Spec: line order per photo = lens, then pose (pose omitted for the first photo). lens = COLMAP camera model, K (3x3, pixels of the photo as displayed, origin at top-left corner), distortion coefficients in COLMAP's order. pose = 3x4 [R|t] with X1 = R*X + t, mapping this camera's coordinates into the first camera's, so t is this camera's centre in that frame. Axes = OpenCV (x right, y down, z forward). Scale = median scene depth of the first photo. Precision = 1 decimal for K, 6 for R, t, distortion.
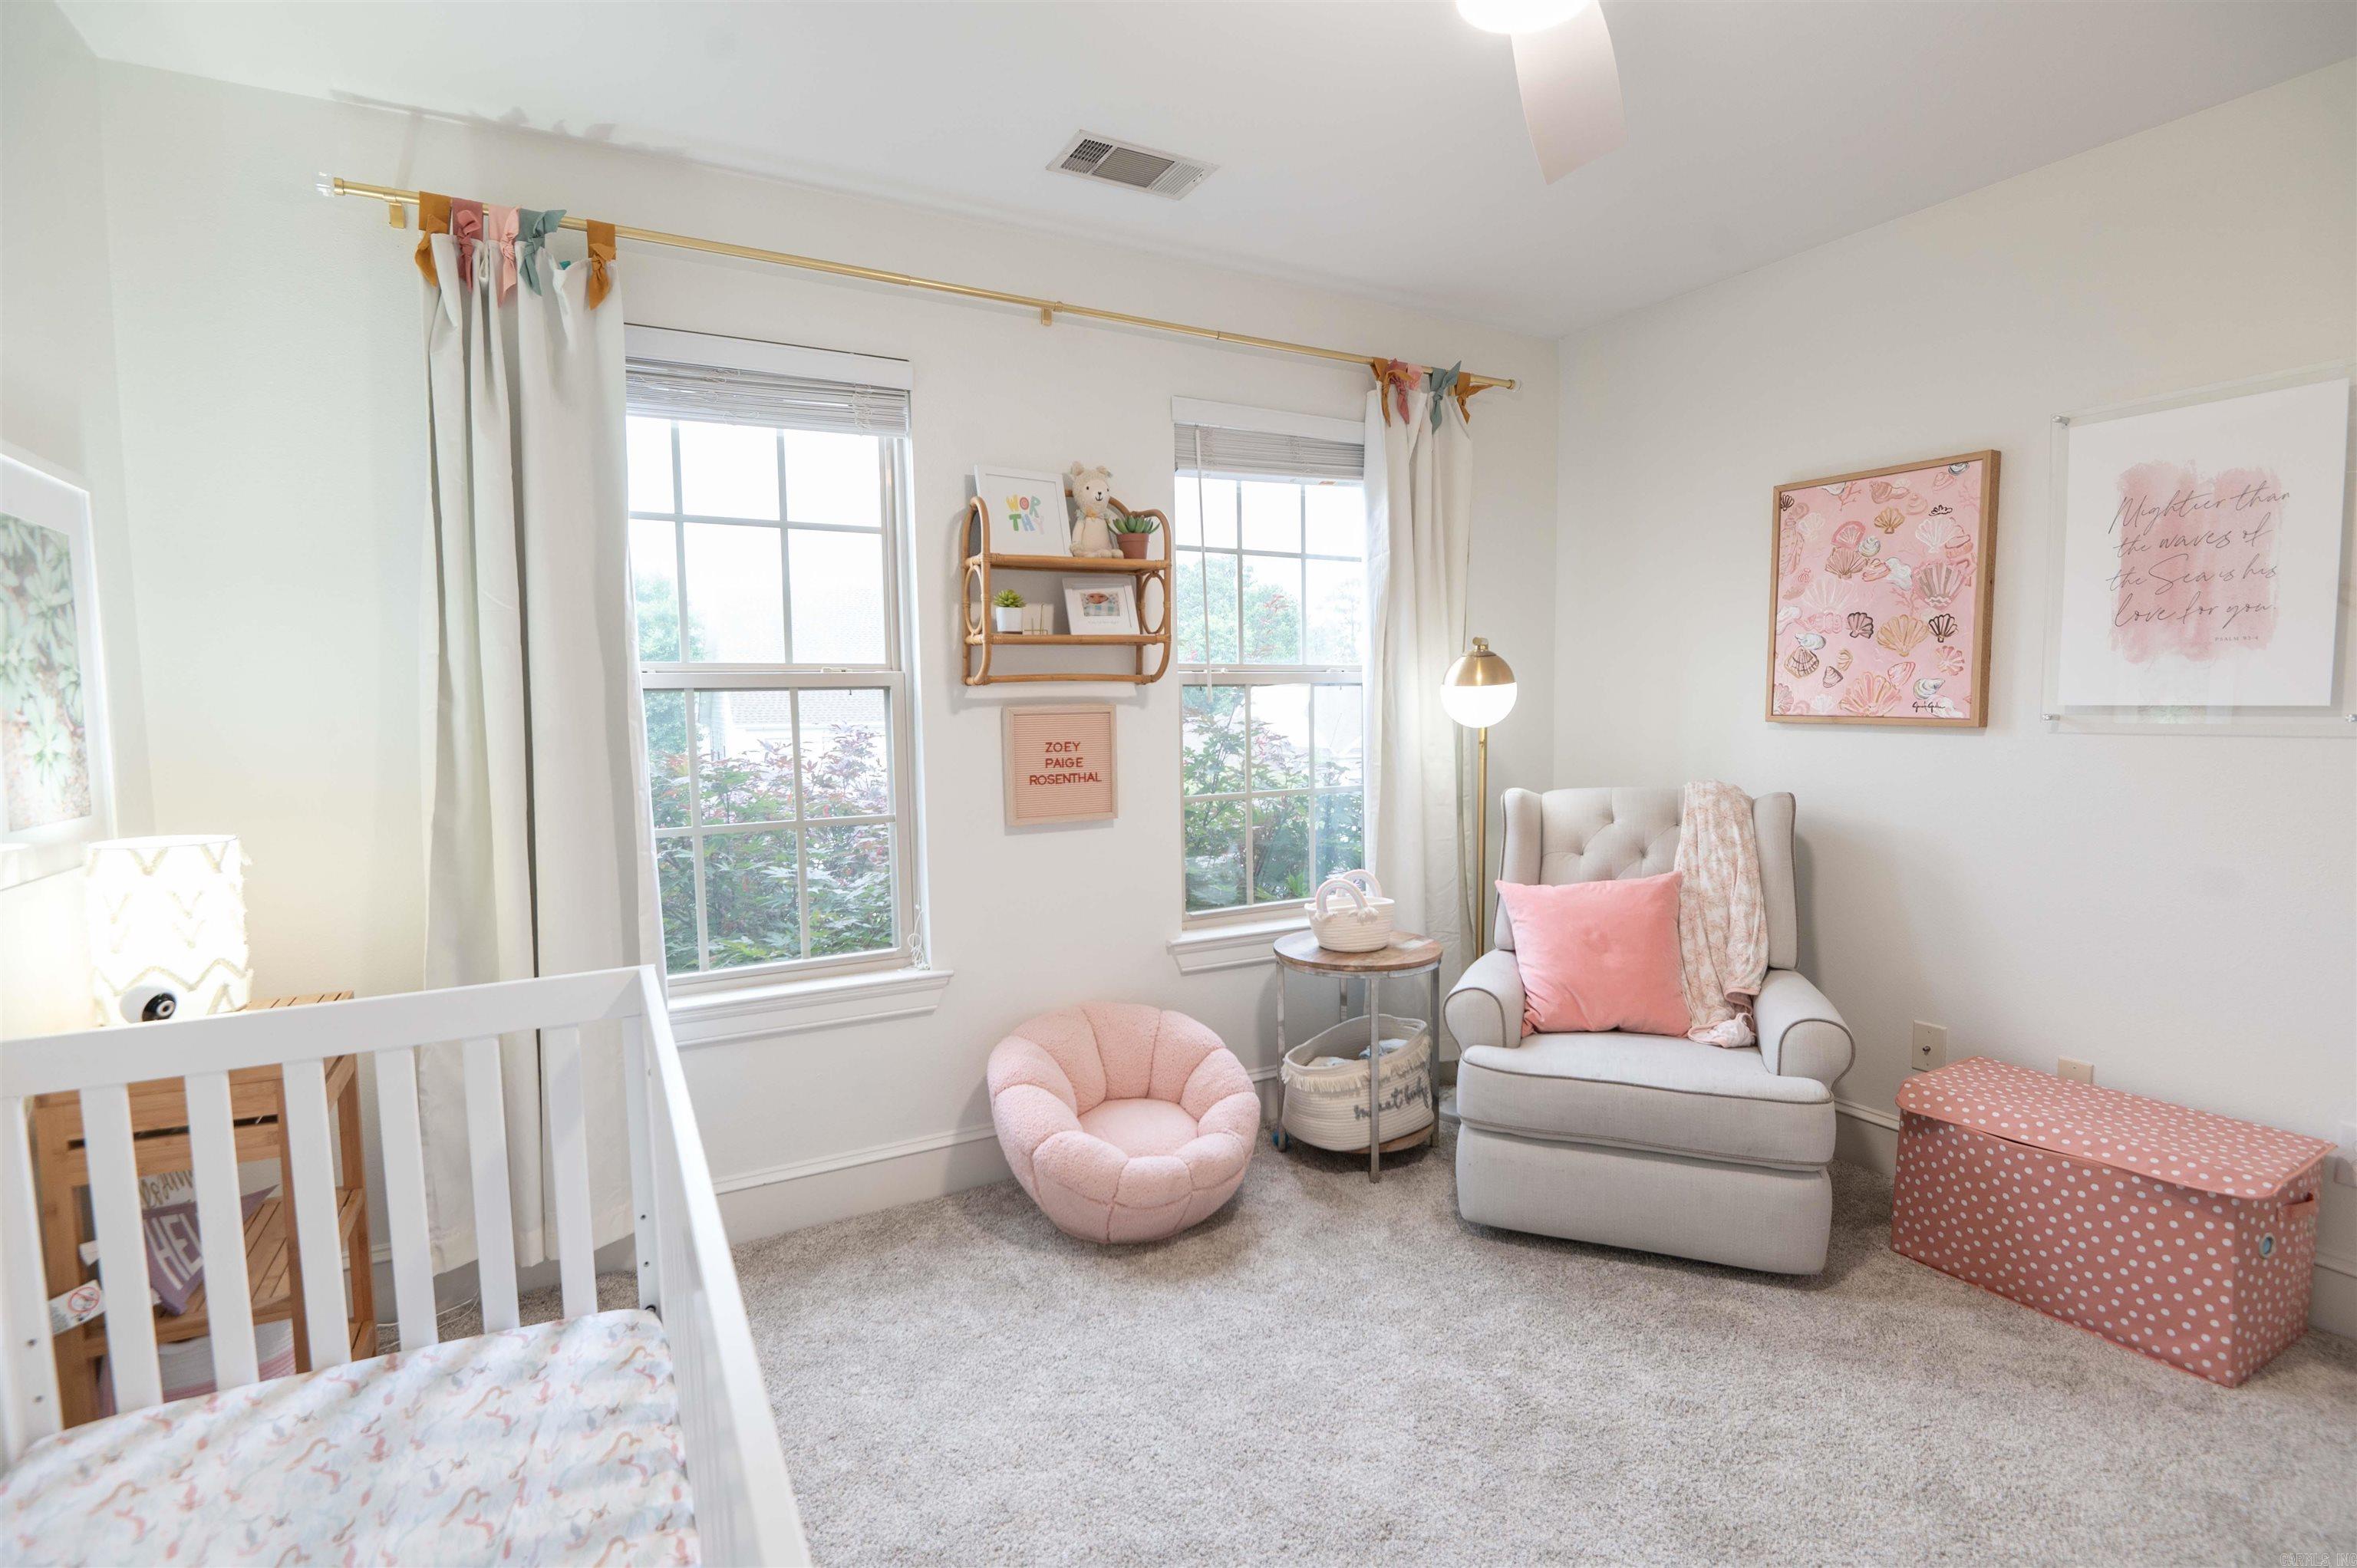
lens RADIAL K [[1089.0, 0, 1186.0], [0, 1089.0, 786.1], [0, 0, 1]] dist [-0.028250, -0.002522]
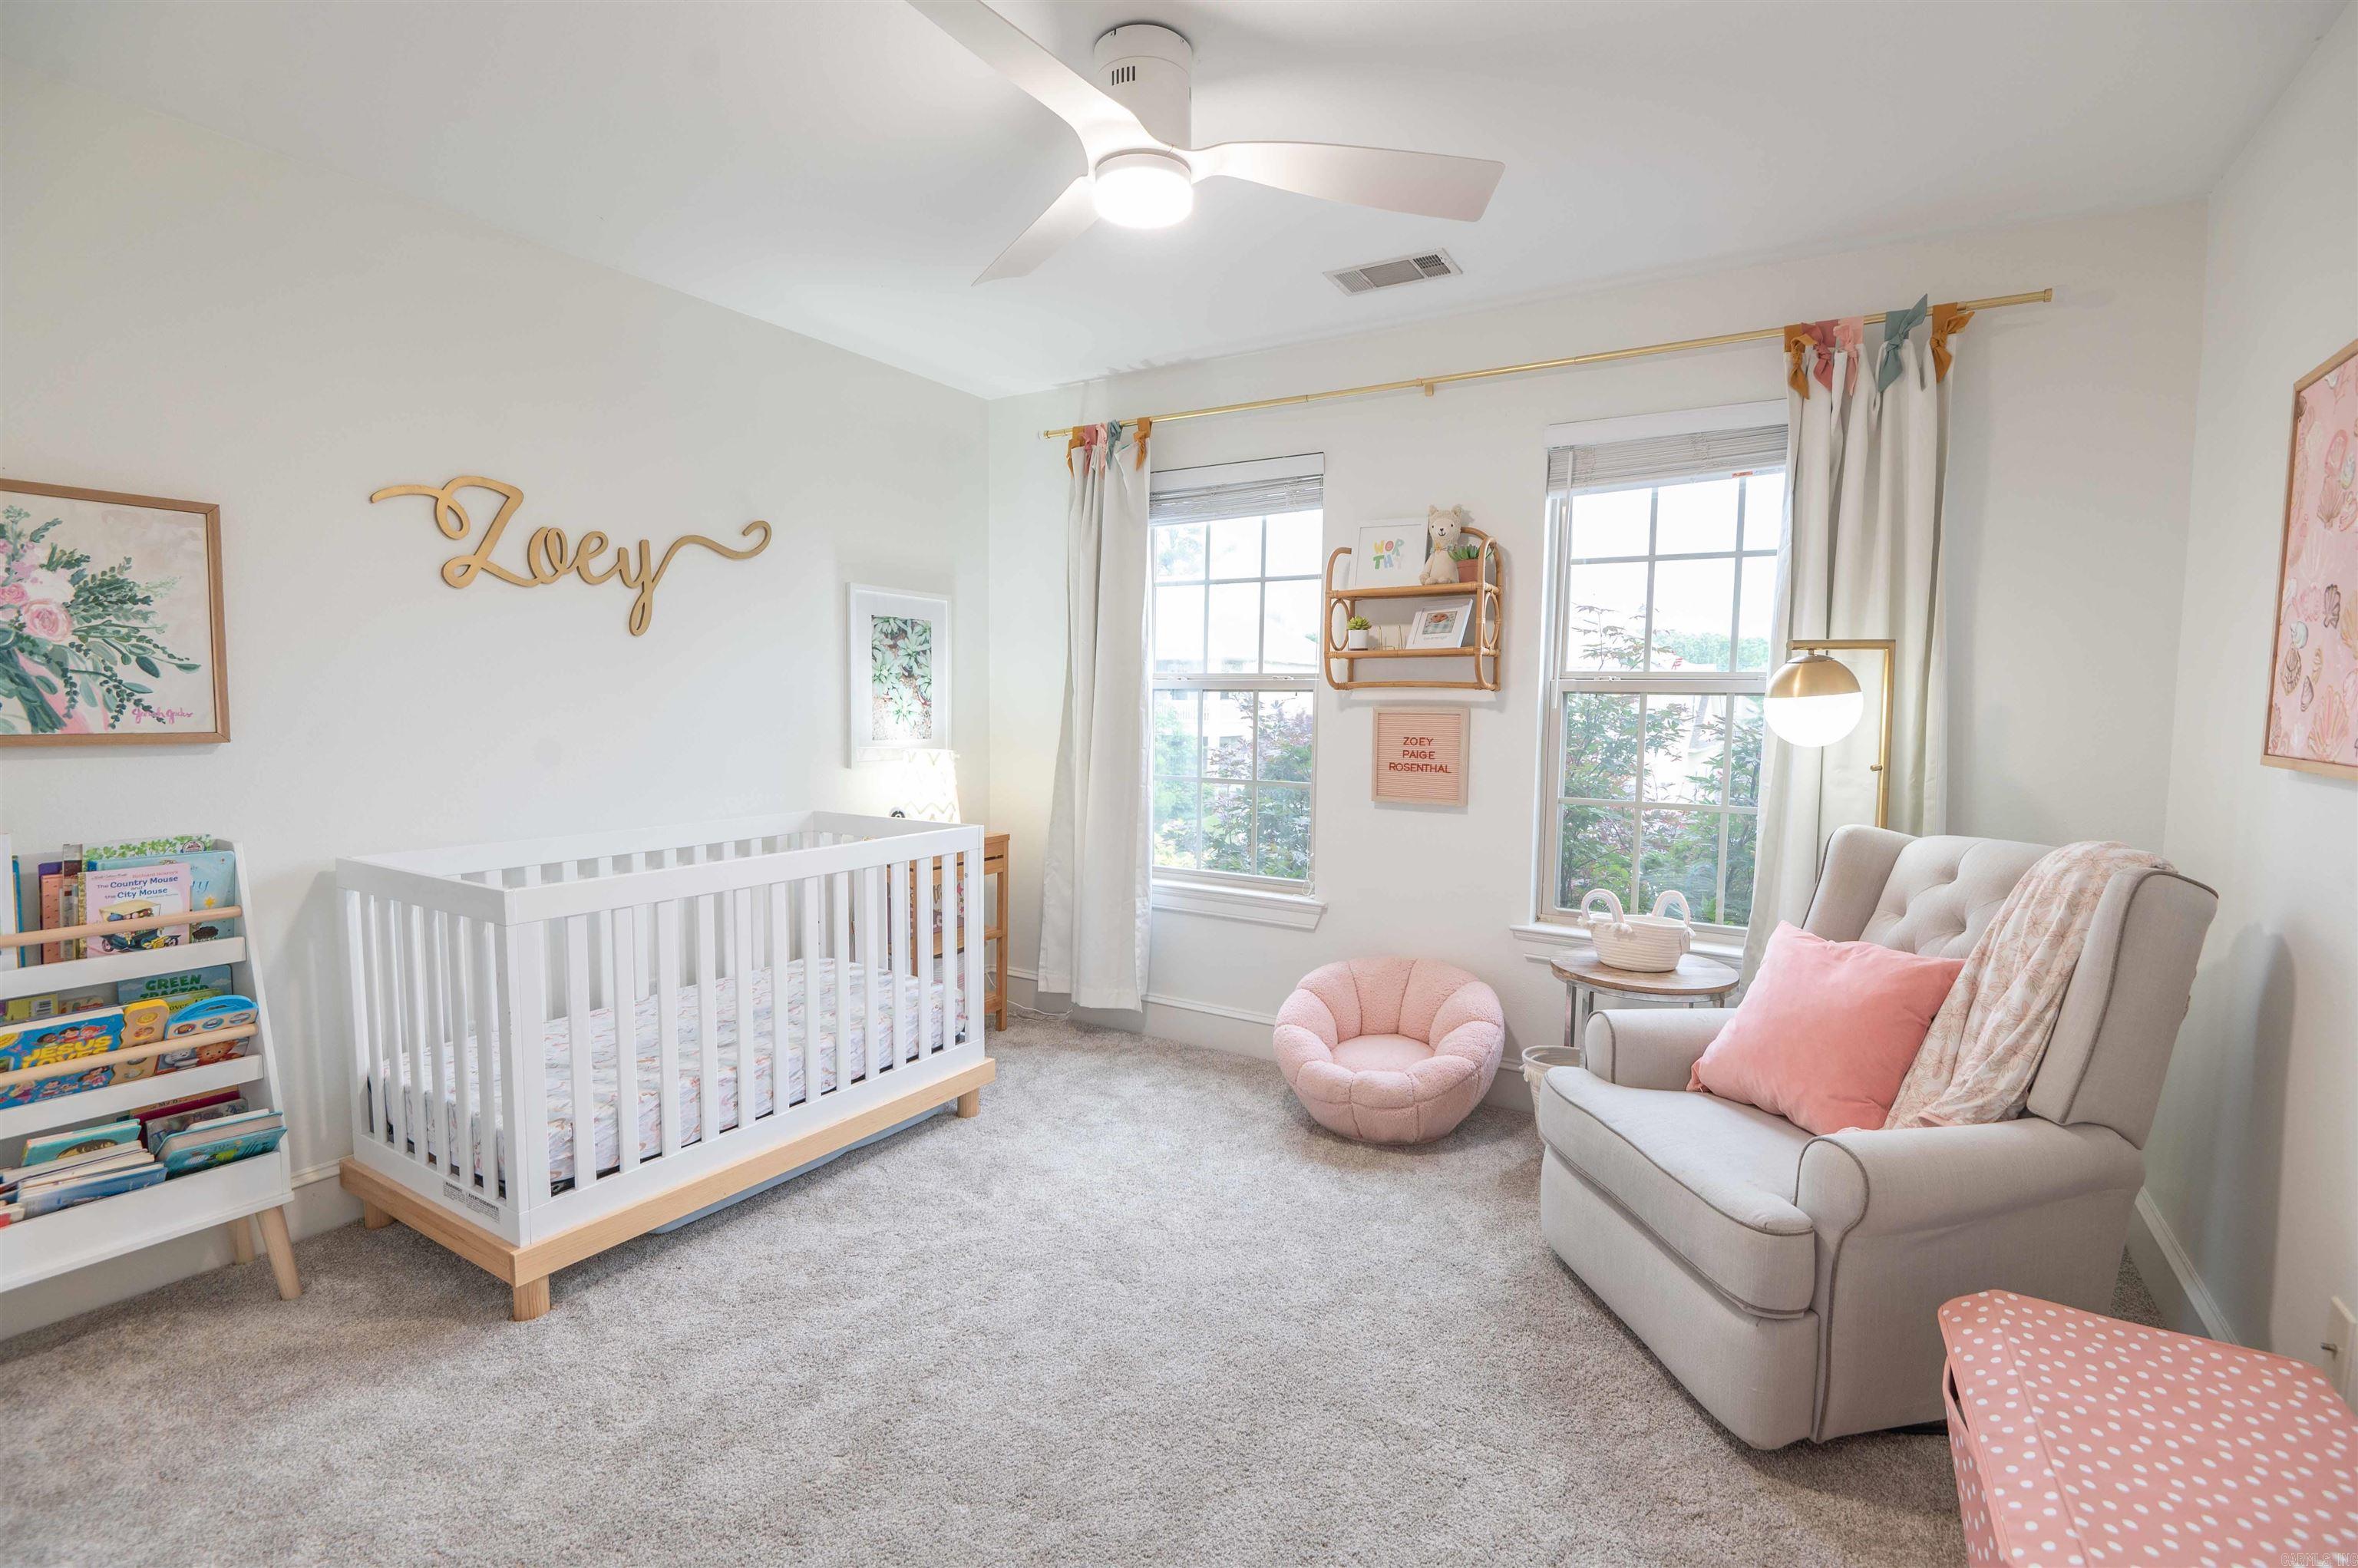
lens RADIAL K [[1089.5, 0, 1182.1], [0, 1089.5, 781.5], [0, 0, 1]] dist [-0.028250, -0.002522]
pose [[0.485815, 0.083192, -0.870094, 0.863633], [-0.090045, 0.994927, 0.044852, -0.023482], [0.869411, 0.056558, 0.490841, 0.188287]]
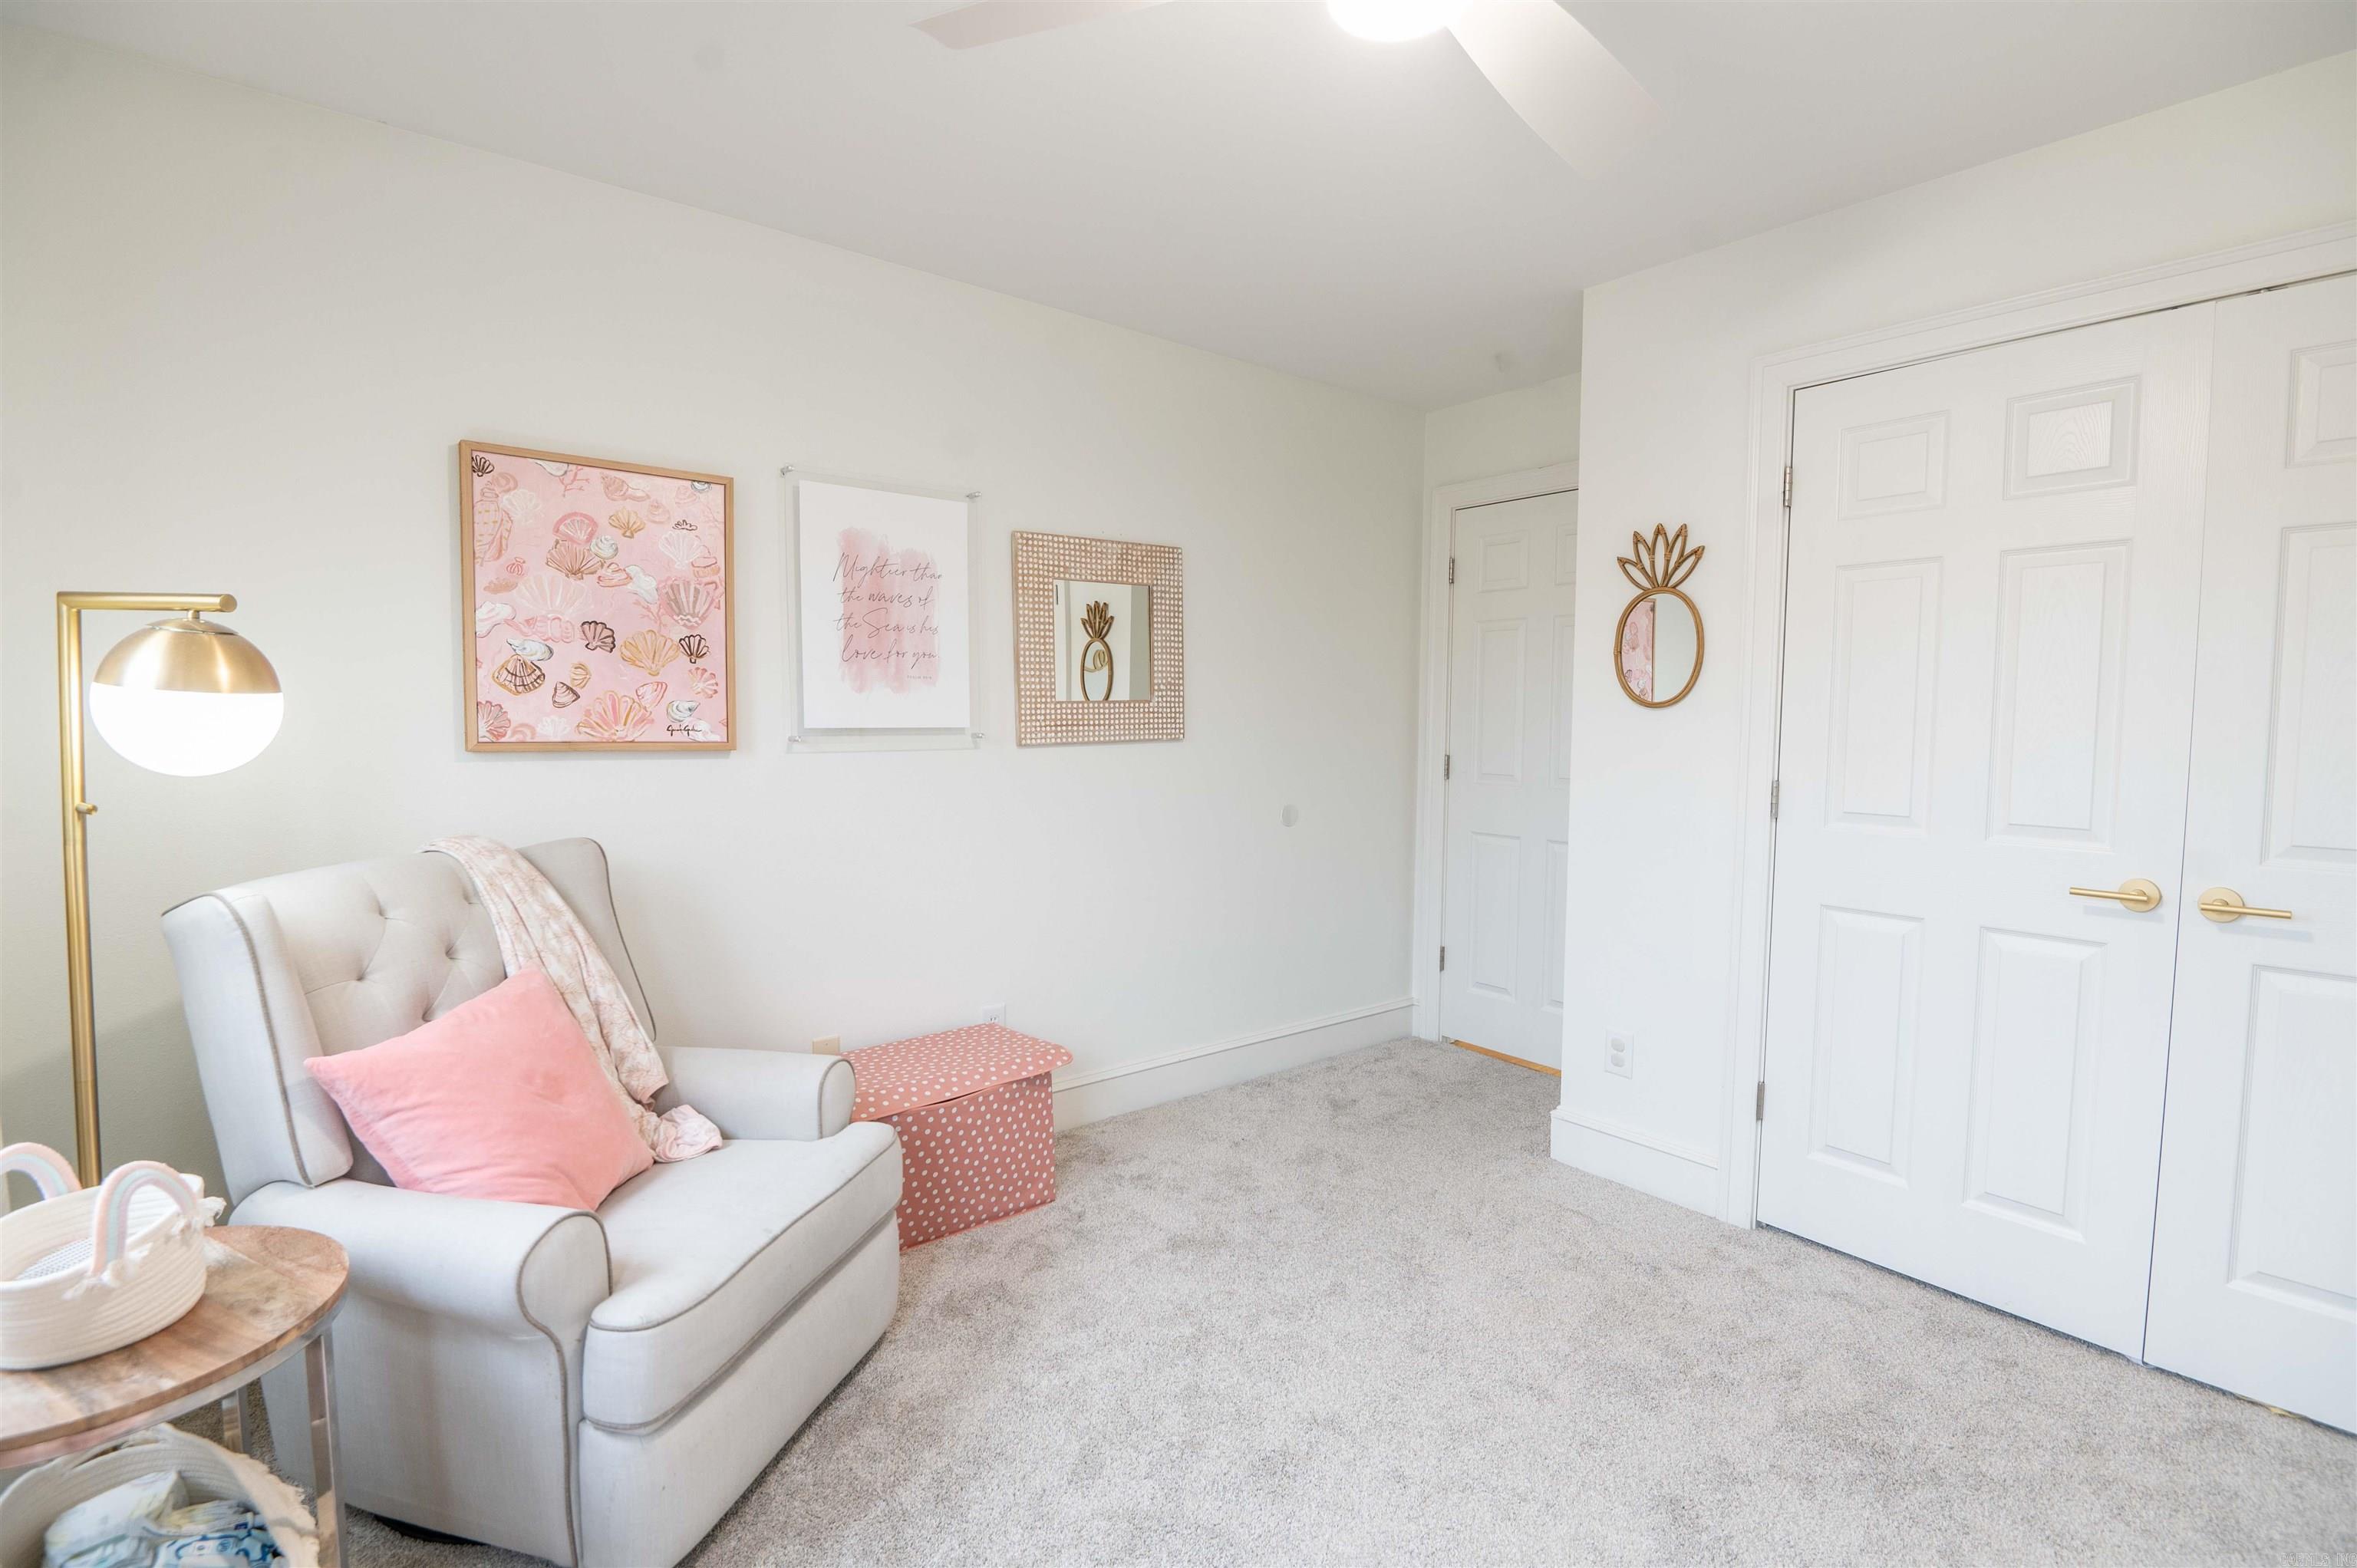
lens RADIAL K [[1089.0, 0, 1180.6], [0, 1089.0, 786.1], [0, 0, 1]] dist [-0.028250, -0.002522]
pose [[-0.187993, -0.050009, 0.980896, -0.331444], [0.075163, 0.995042, 0.065135, -0.053593], [-0.979290, 0.085972, -0.183302, 0.743162]]
